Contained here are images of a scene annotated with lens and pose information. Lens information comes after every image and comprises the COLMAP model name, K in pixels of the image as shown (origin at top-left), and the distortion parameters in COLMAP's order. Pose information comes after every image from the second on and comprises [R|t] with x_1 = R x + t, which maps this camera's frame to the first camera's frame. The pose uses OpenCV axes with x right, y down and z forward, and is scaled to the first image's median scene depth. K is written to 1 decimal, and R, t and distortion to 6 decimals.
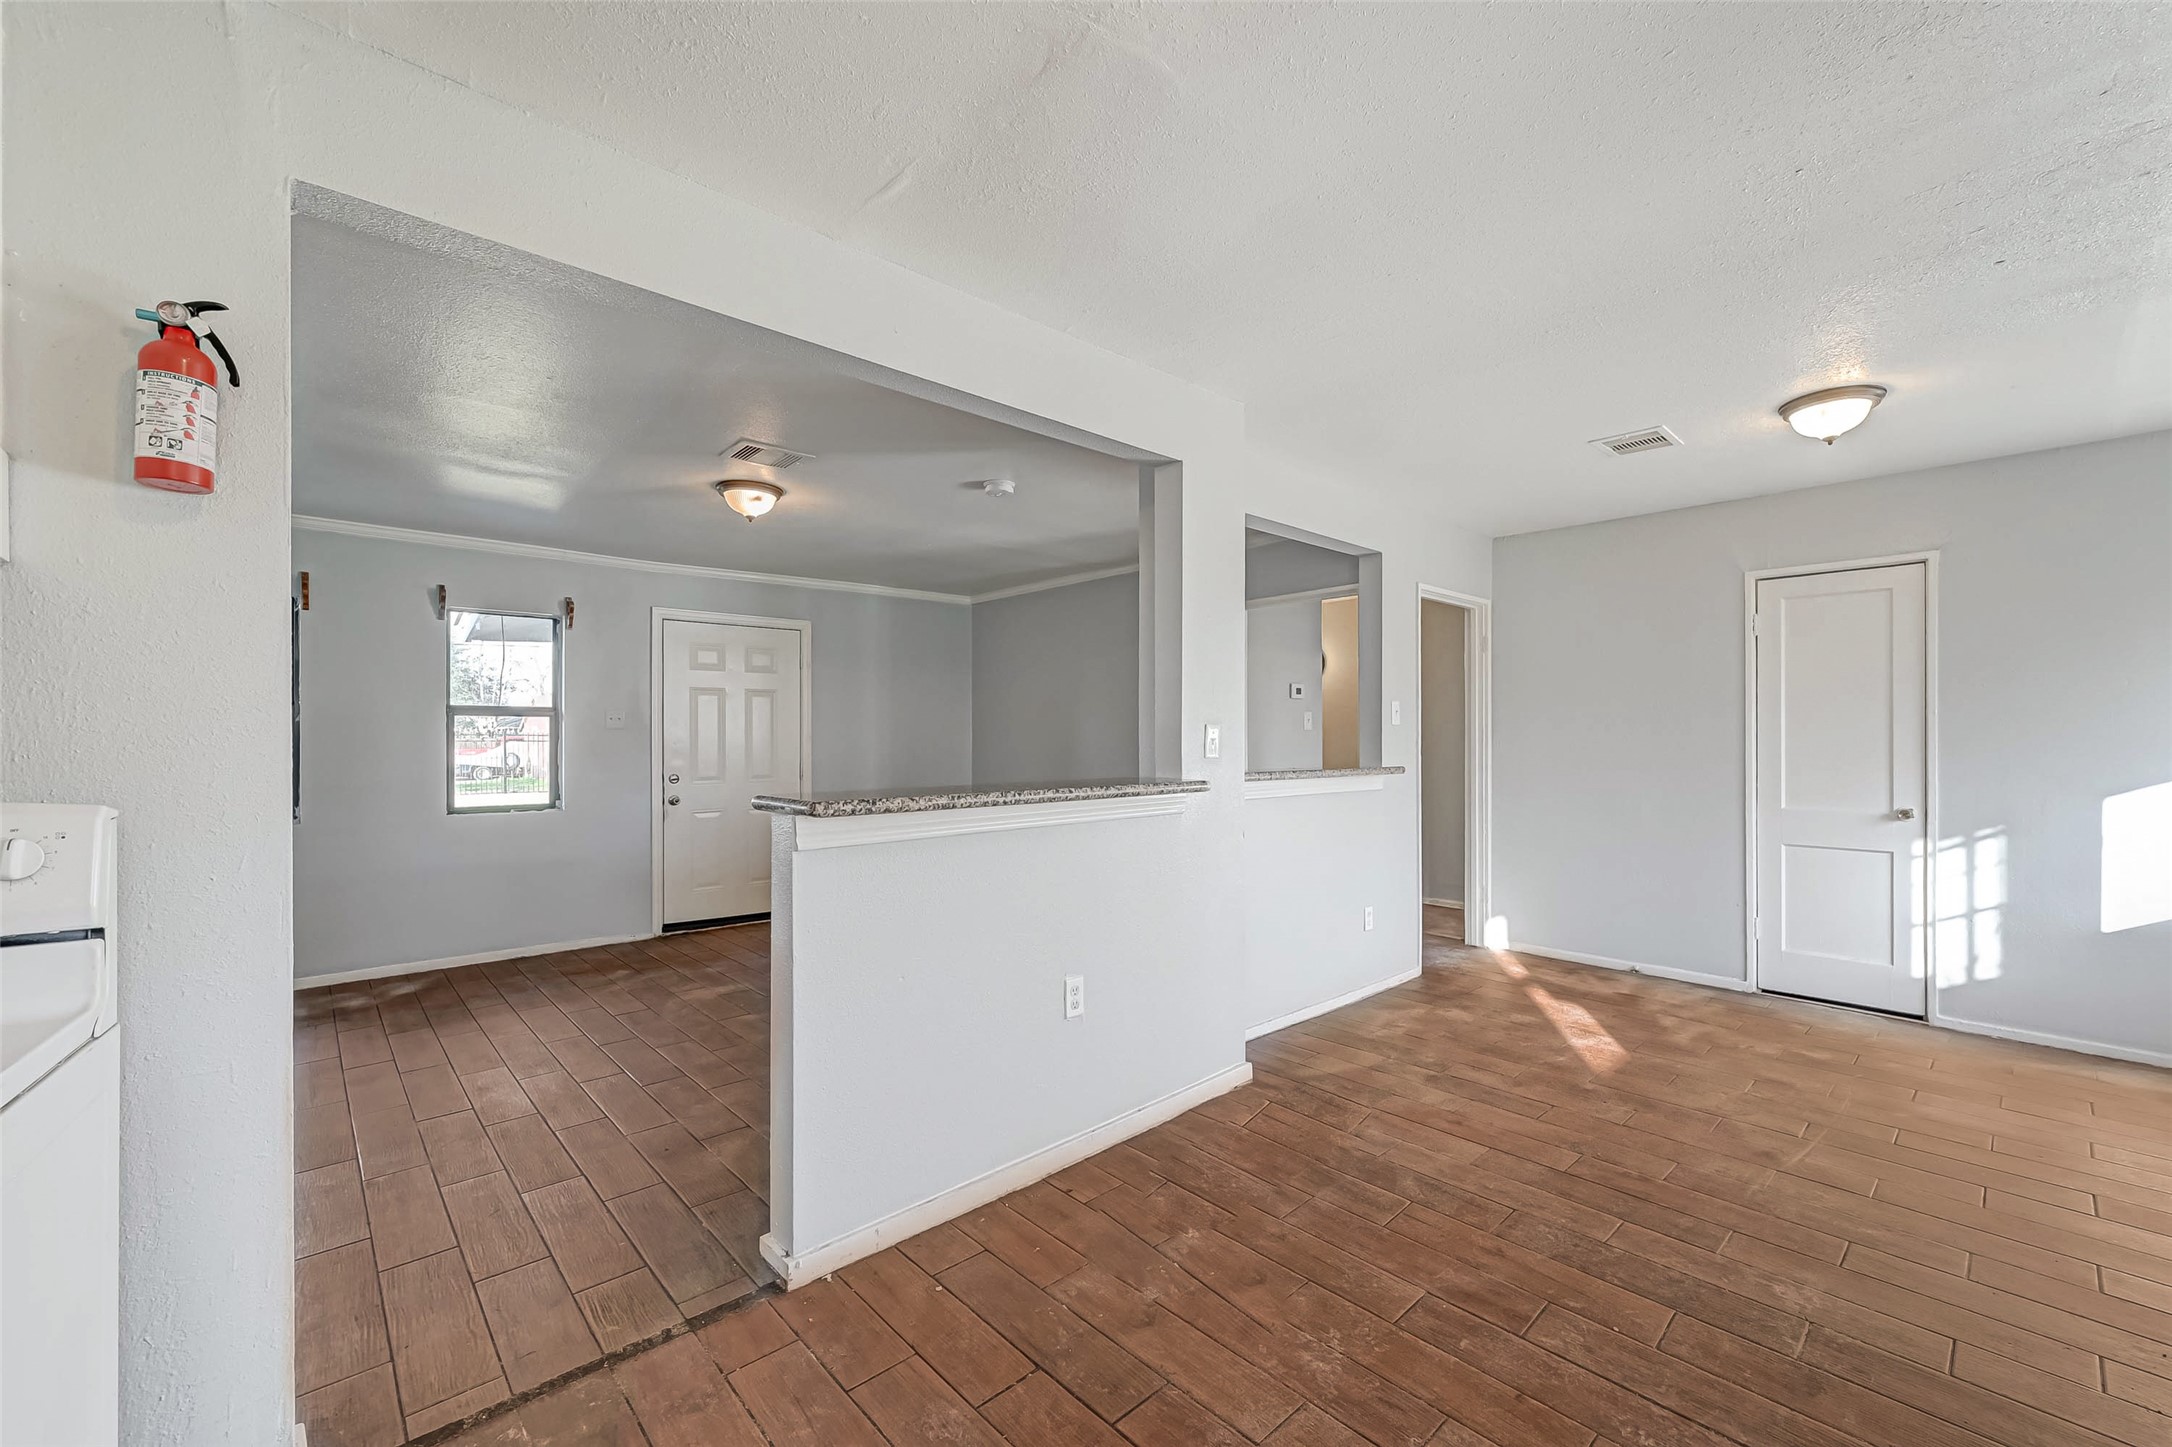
lens RADIAL K [[876.5, 0, 1087.6], [0, 876.5, 740.7], [0, 0, 1]] dist [-0.002424, 0.000436]
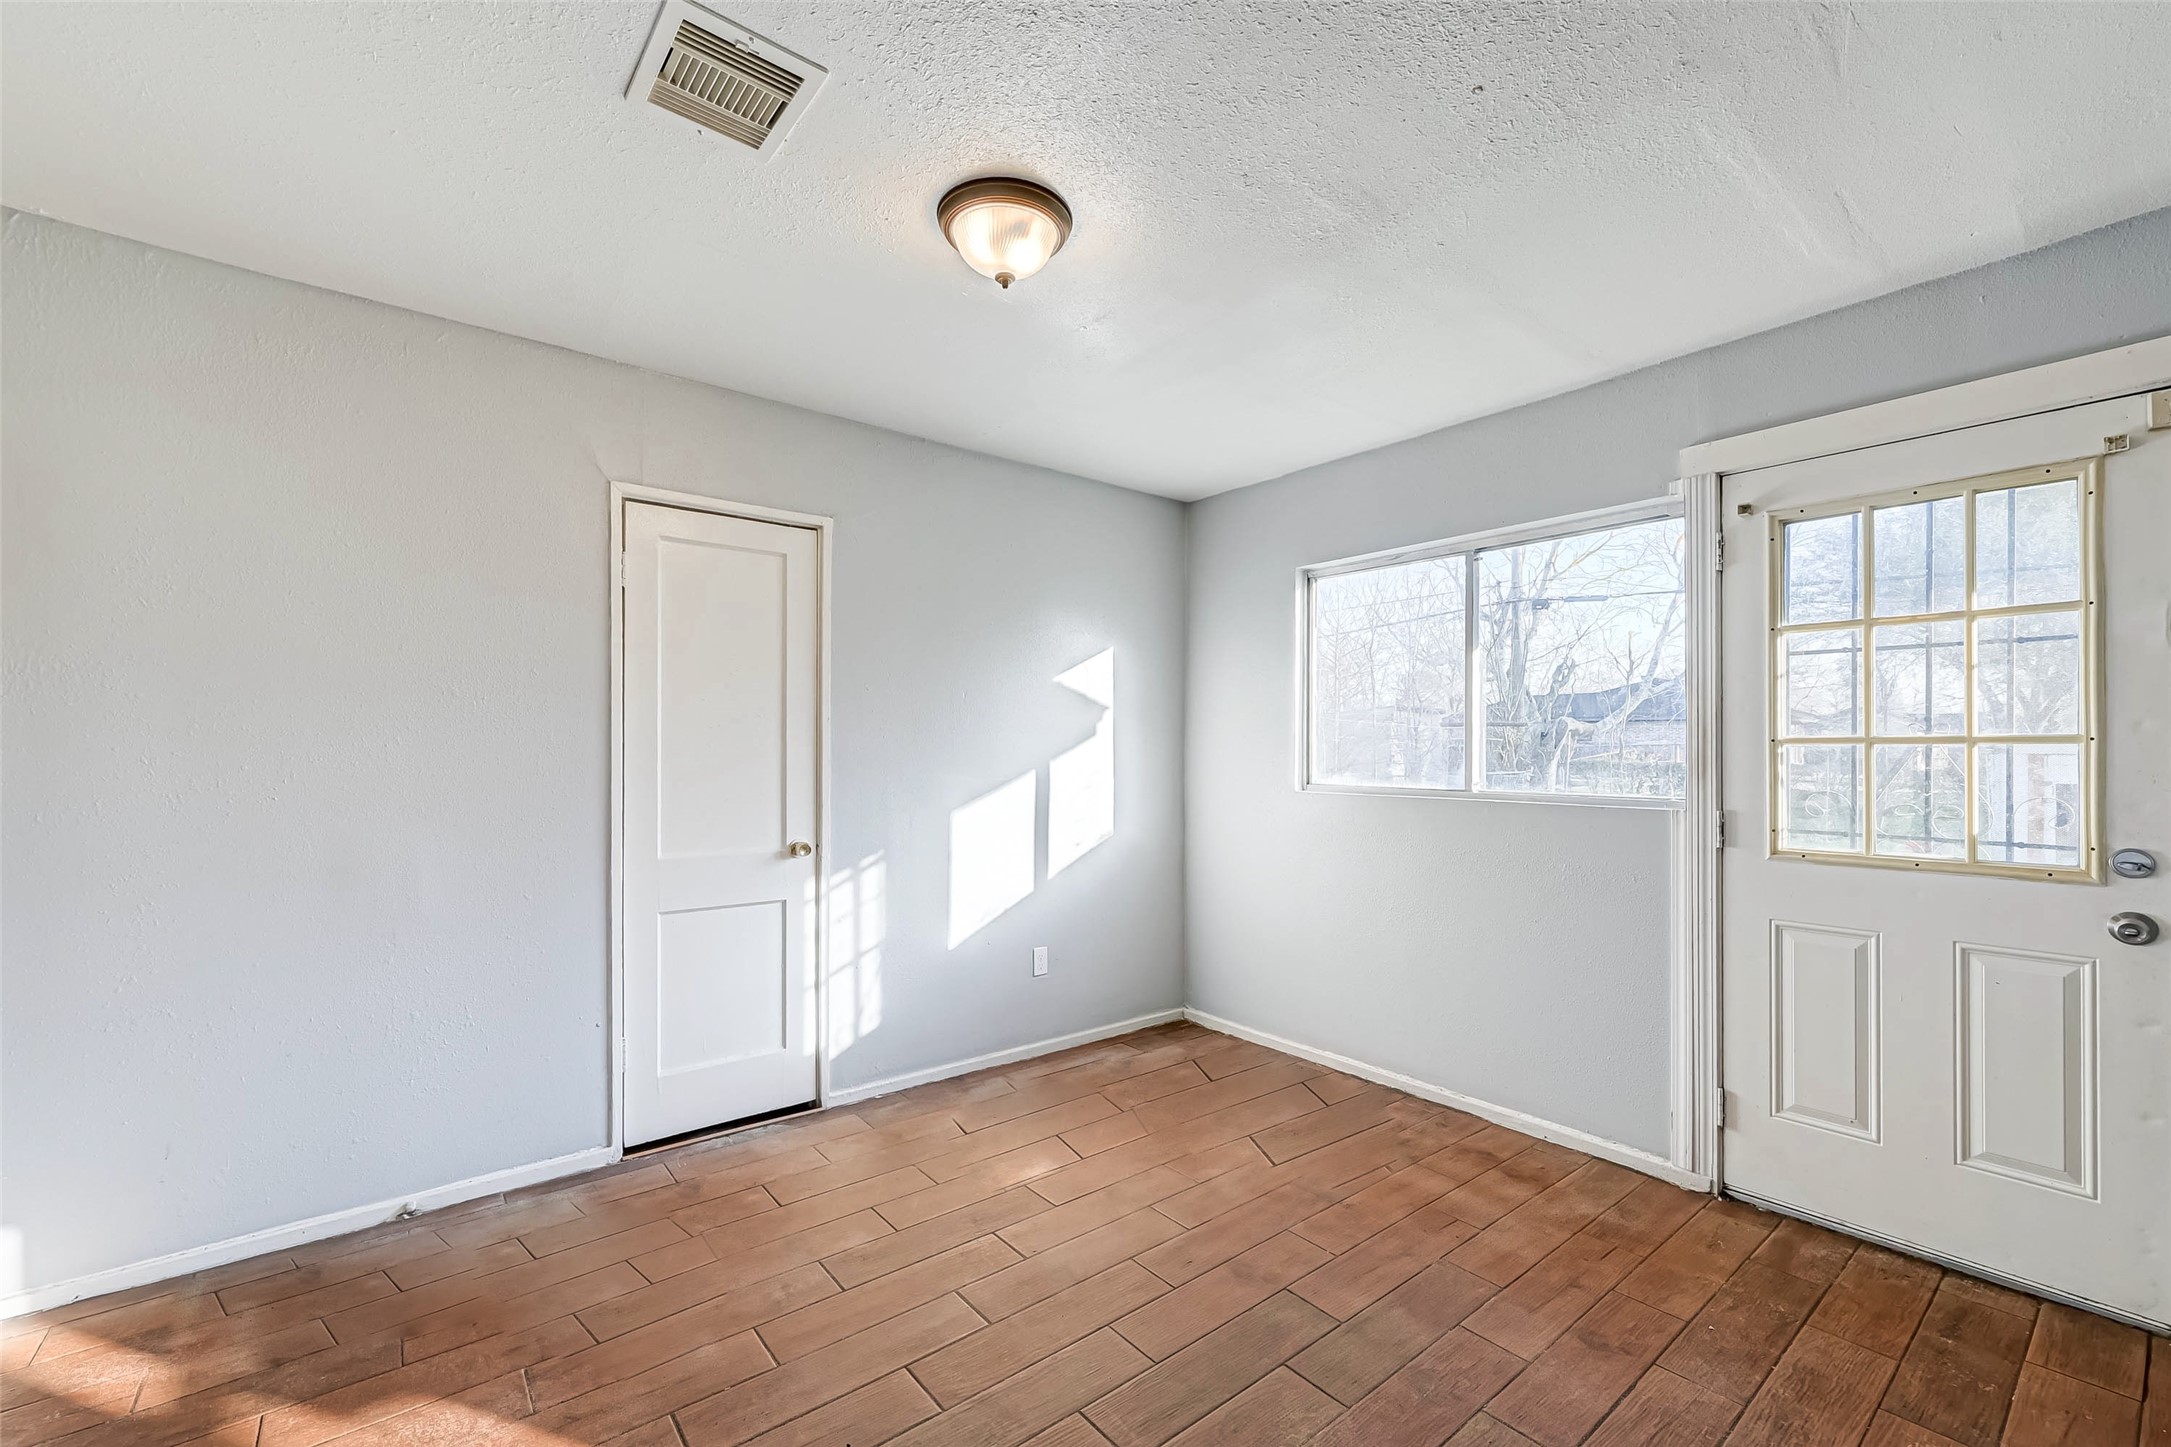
lens RADIAL K [[876.1, 0, 1098.7], [0, 876.1, 744.3], [0, 0, 1]] dist [-0.002424, 0.000436]
pose [[0.049599, 0.005790, 0.998752, 0.179771], [0.003190, 0.999977, -0.005955, -0.003101], [-0.998764, 0.003481, 0.049580, 0.726851]]
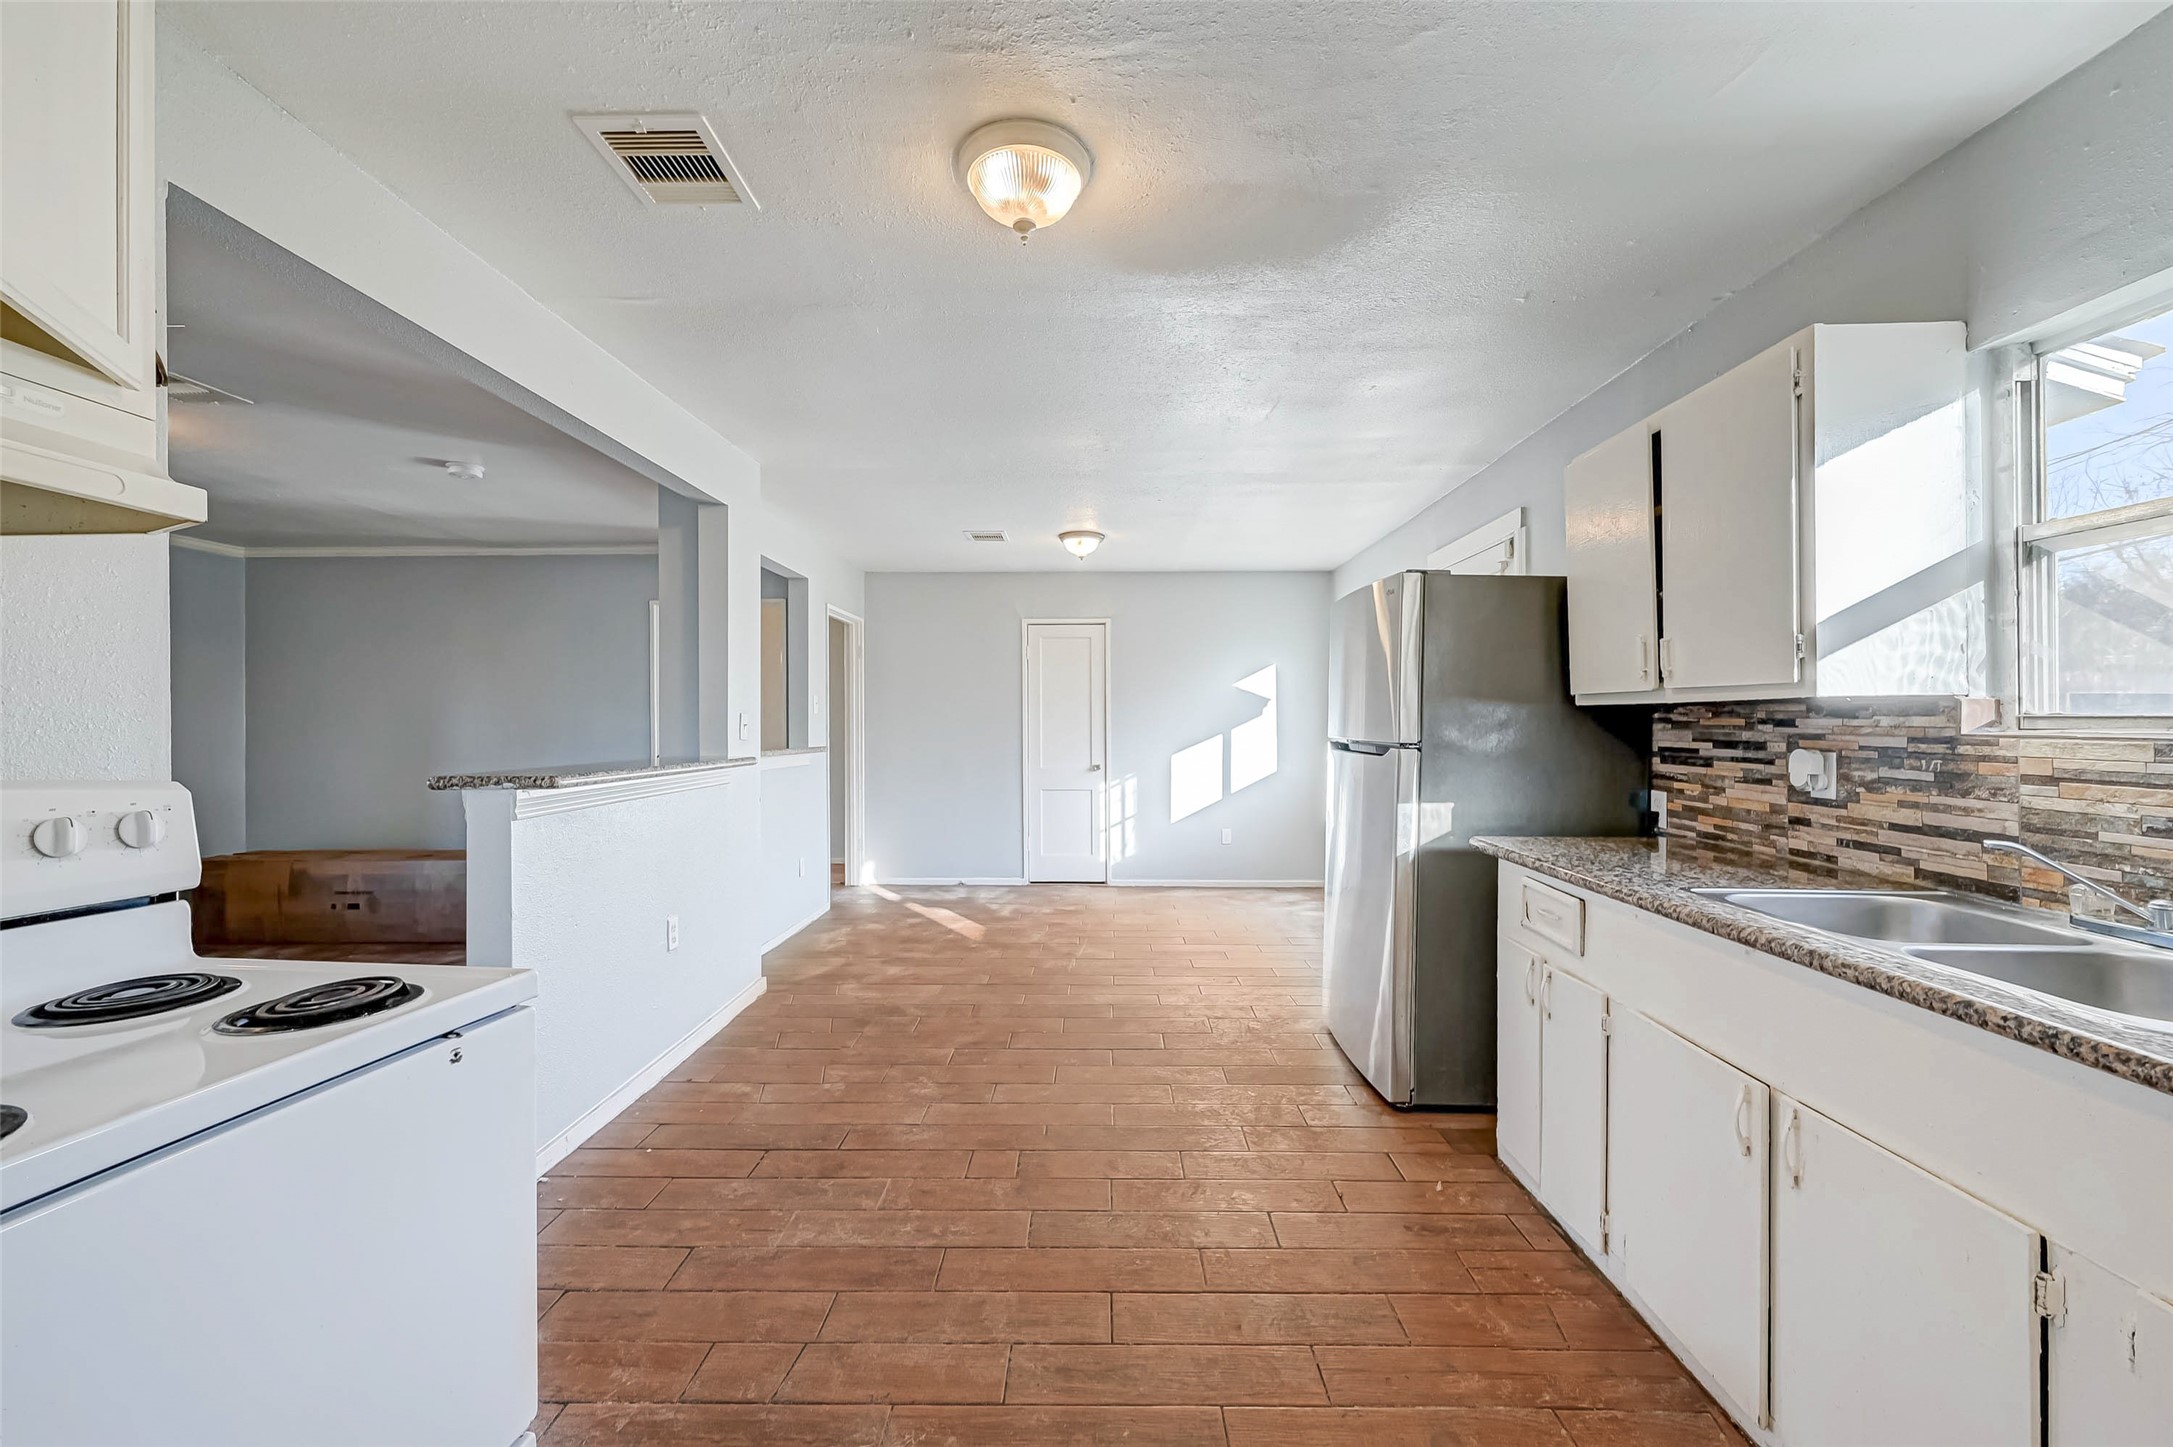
lens RADIAL K [[876.9, 0, 1082.6], [0, 876.9, 717.8], [0, 0, 1]] dist [-0.002424, 0.000436]
pose [[0.691661, 0.004295, 0.722209, -0.362272], [0.003772, 0.999947, -0.009559, 0.001174], [-0.722212, 0.009336, 0.691609, -0.196711]]
